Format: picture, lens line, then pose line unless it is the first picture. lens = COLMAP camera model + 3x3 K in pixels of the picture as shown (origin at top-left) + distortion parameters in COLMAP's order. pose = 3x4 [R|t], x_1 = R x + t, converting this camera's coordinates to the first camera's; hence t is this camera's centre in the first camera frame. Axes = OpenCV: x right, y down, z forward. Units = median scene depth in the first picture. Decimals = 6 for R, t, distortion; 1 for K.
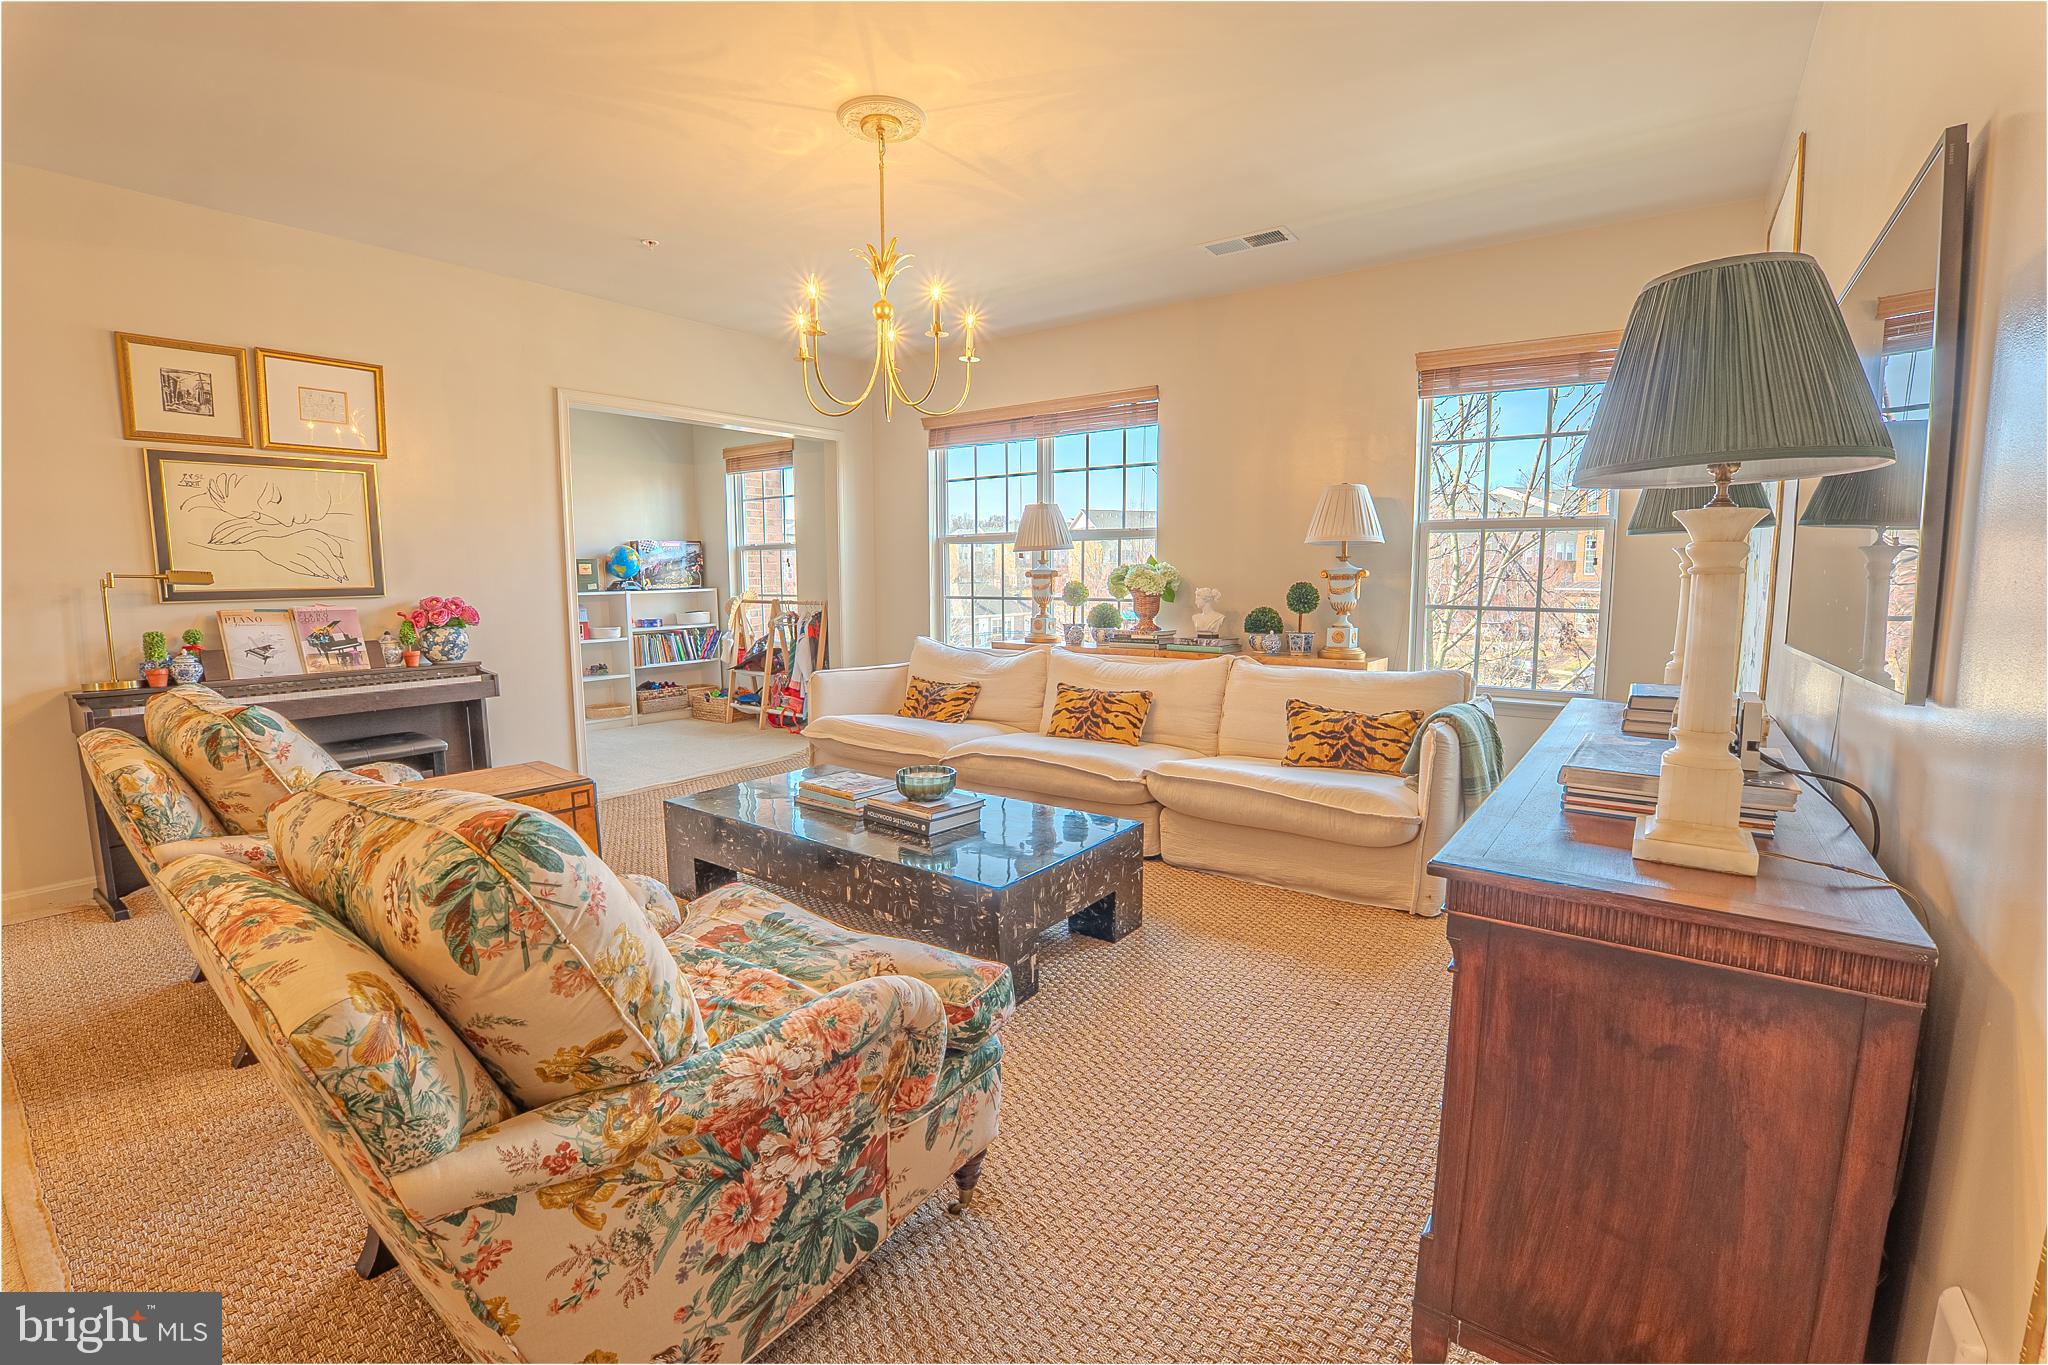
lens RADIAL K [[887.8, 0, 1021.1], [0, 887.8, 678.8], [0, 0, 1]] dist [-0.073806, 0.017409]
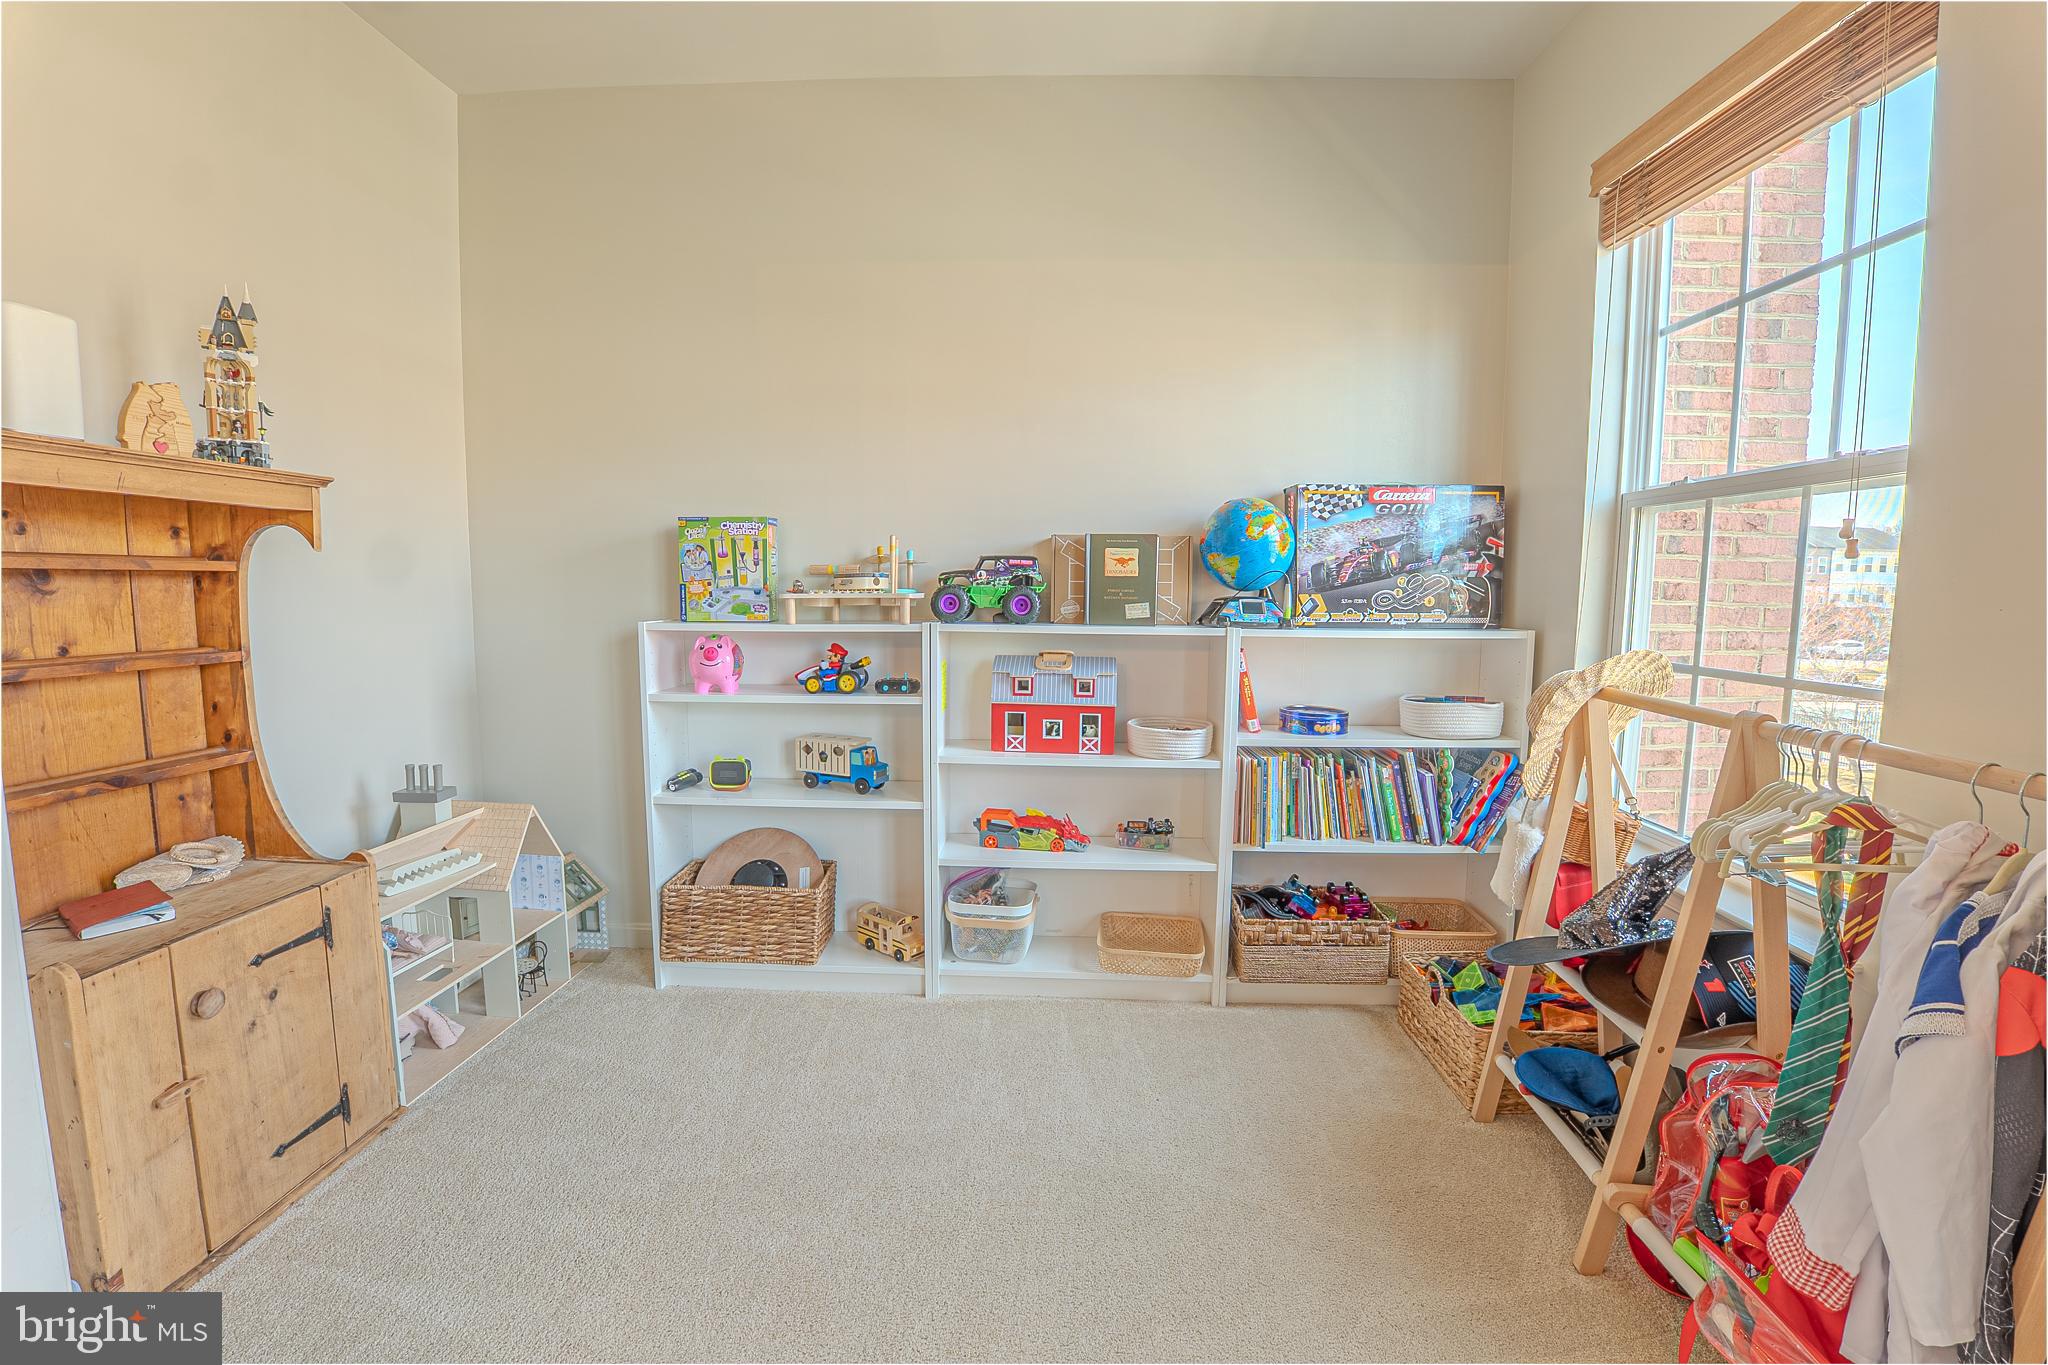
lens RADIAL K [[887.8, 0, 1021.1], [0, 887.8, 678.8], [0, 0, 1]] dist [-0.073806, 0.017409]
pose [[0.564362, 0.103156, -0.819057, -0.203806], [-0.113373, 0.992446, 0.046876, -0.084221], [0.817705, 0.066404, 0.571794, 0.709435]]
